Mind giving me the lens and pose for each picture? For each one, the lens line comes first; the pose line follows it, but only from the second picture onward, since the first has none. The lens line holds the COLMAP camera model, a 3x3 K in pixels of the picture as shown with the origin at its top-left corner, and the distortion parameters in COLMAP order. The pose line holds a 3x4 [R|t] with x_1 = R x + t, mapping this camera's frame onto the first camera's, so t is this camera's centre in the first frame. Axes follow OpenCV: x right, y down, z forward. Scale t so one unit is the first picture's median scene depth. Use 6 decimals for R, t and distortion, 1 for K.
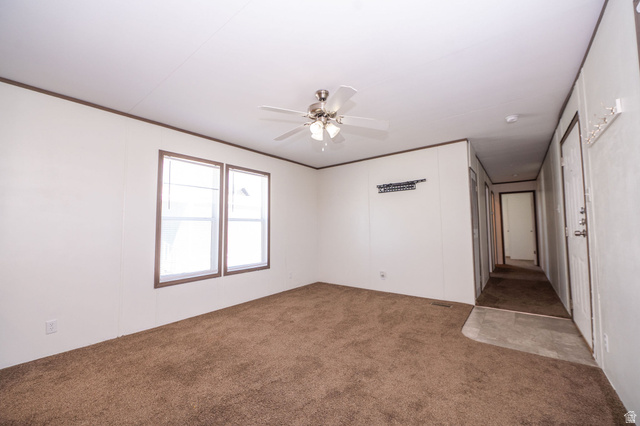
lens RADIAL K [[253.2, 0, 322.5], [0, 253.2, 211.4], [0, 0, 1]] dist [-0.010209, -0.000026]
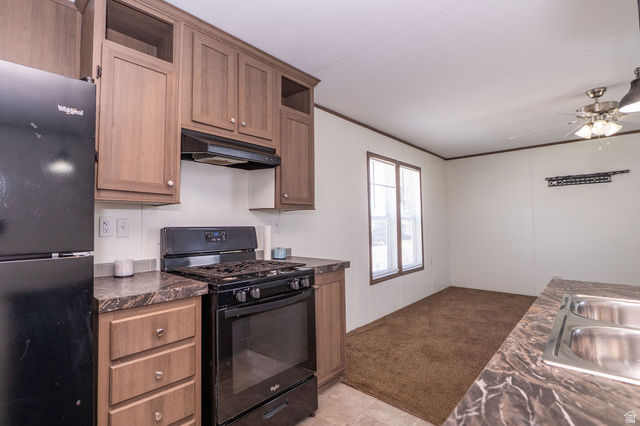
lens RADIAL K [[303.6, 0, 257.7], [0, 303.6, 209.9], [0, 0, 1]] dist [-0.013712, -0.000234]
pose [[0.982600, -0.005182, -0.185664, -0.691601], [0.009256, 0.999735, 0.021083, -0.028118], [0.185506, -0.022434, 0.982387, -0.243013]]
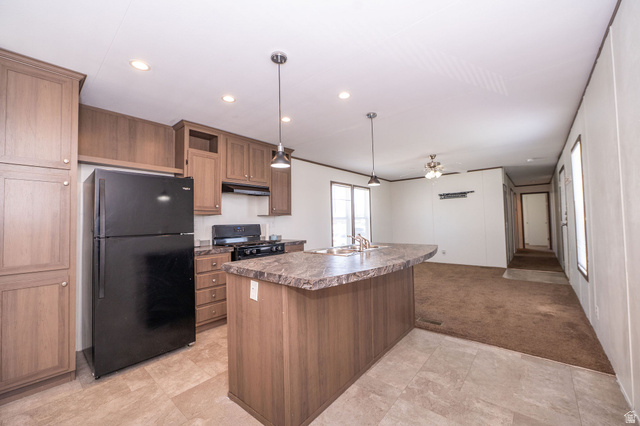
lens RADIAL K [[253.2, 0, 322.5], [0, 253.2, 211.4], [0, 0, 1]] dist [-0.010209, -0.000026]
pose [[0.998816, -0.012031, -0.047143, -0.501361], [0.013307, 0.999551, 0.026852, -0.059019], [0.046799, -0.027448, 0.998527, -0.671517]]
